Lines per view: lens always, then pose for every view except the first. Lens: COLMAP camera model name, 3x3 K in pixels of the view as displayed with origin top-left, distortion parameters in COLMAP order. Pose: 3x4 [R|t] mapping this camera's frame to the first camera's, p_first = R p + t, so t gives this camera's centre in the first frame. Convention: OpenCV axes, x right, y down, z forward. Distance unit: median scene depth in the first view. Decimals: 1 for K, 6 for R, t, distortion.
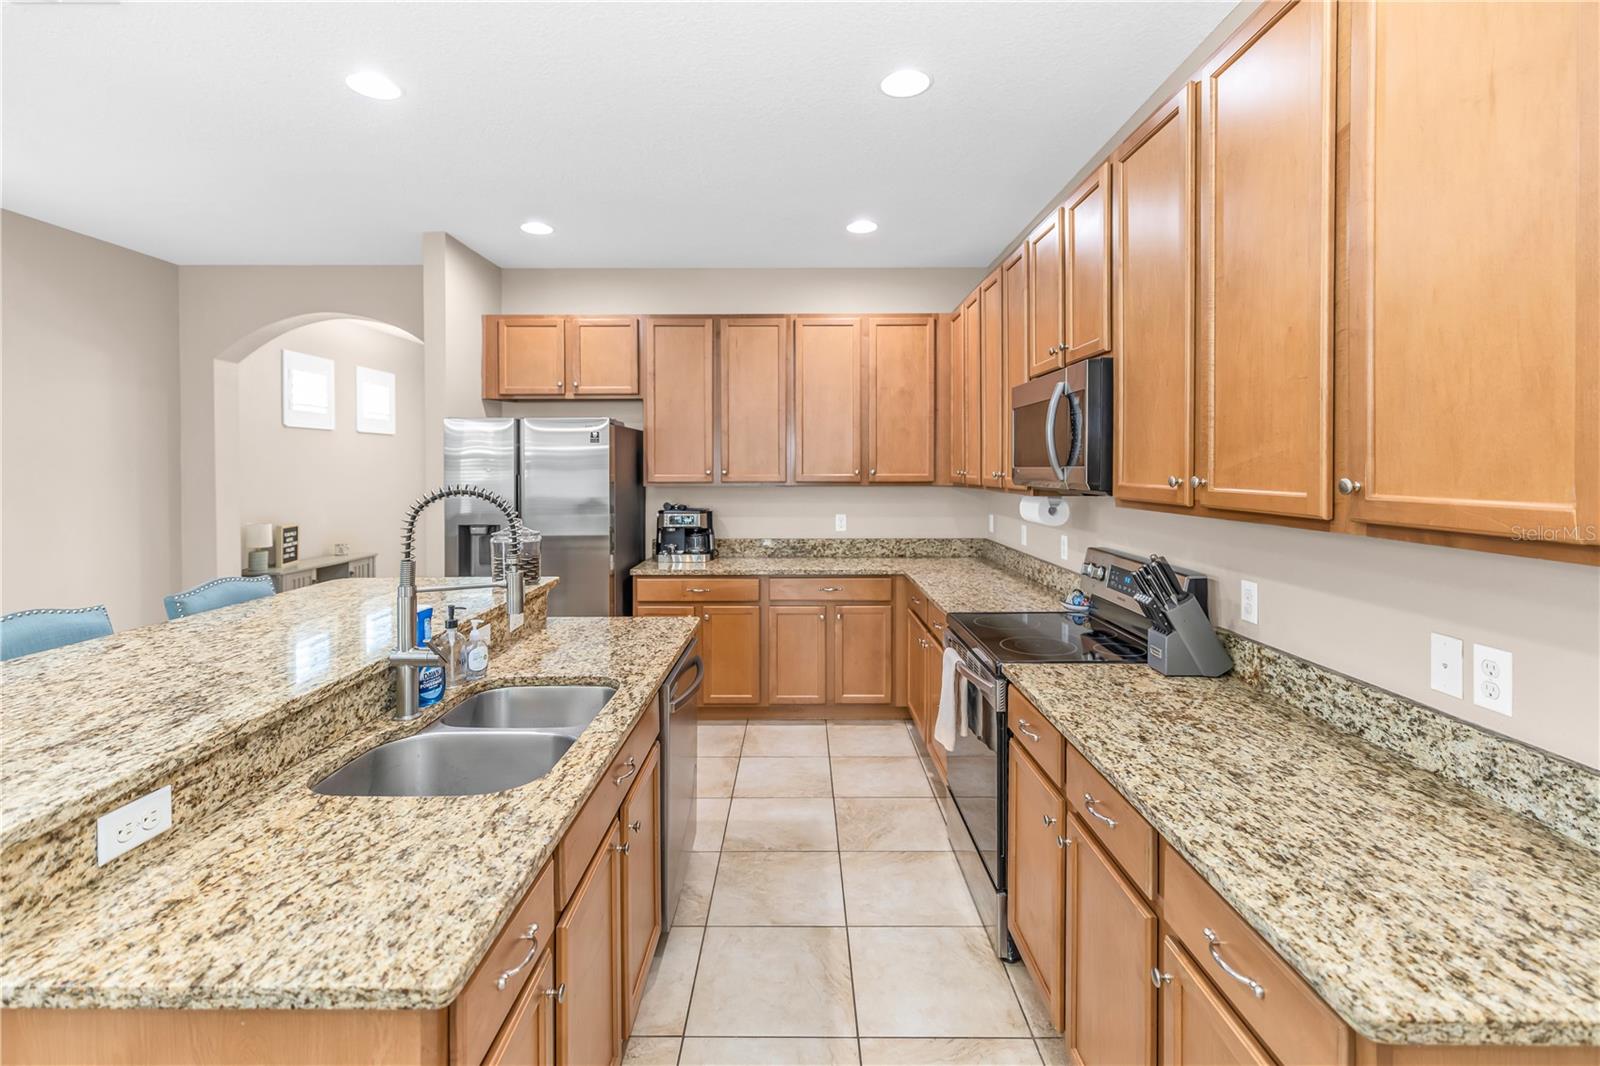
lens RADIAL K [[730.1, 0, 791.4], [0, 730.1, 474.1], [0, 0, 1]] dist [0.000696, 0.002616]
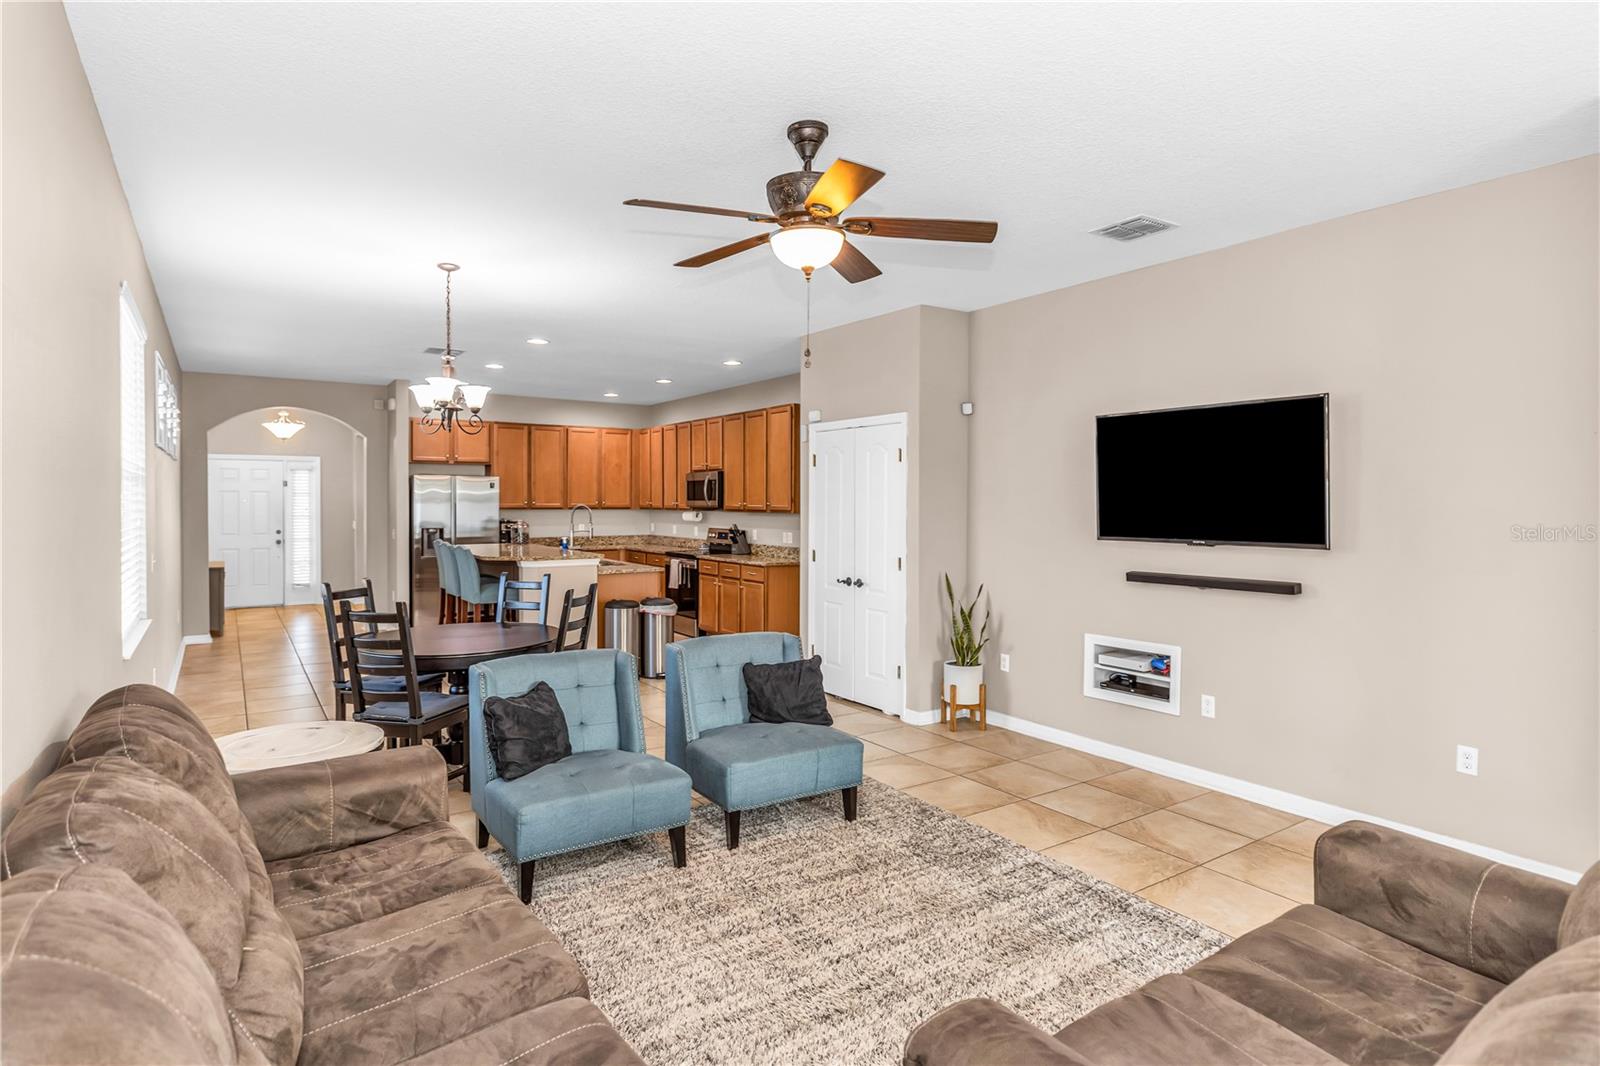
lens RADIAL K [[868.3, 0, 792.4], [0, 868.3, 520.3], [0, 0, 1]] dist [0.019302, 0.001340]
pose [[0.825555, -0.005242, 0.564297, -1.103742], [-0.001261, 0.999937, 0.011135, 0.024393], [-0.564320, -0.009904, 0.825497, -1.780376]]
